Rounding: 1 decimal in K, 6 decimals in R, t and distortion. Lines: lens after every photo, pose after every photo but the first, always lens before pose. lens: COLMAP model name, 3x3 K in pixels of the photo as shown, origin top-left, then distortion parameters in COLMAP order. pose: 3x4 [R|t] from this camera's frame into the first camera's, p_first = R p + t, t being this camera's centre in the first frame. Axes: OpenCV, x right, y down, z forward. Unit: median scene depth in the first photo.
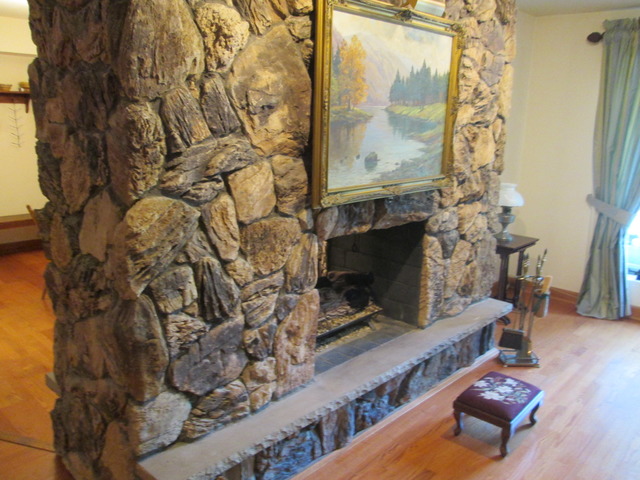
lens RADIAL K [[537.1, 0, 320.0], [0, 537.1, 238.0], [0, 0, 1]] dist [-0.018959, -0.008393]
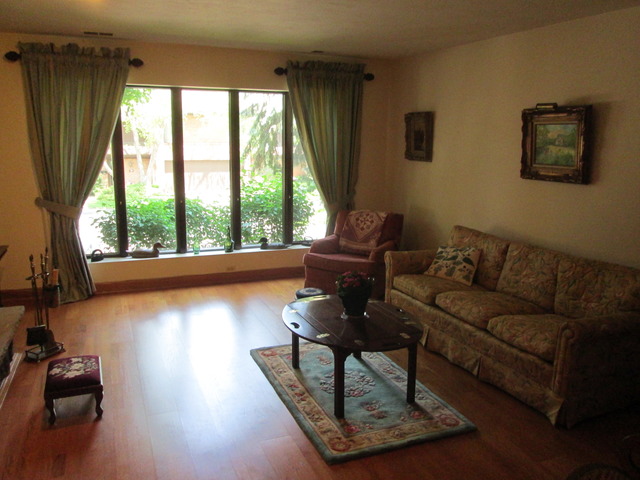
lens RADIAL K [[537.1, 0, 319.9], [0, 537.1, 240.5], [0, 0, 1]] dist [-0.018959, -0.008393]
pose [[0.424165, -0.191002, 0.885213, -0.261746], [0.201153, 0.972956, 0.113548, -0.003106], [-0.882962, 0.129900, 0.451115, -0.008009]]
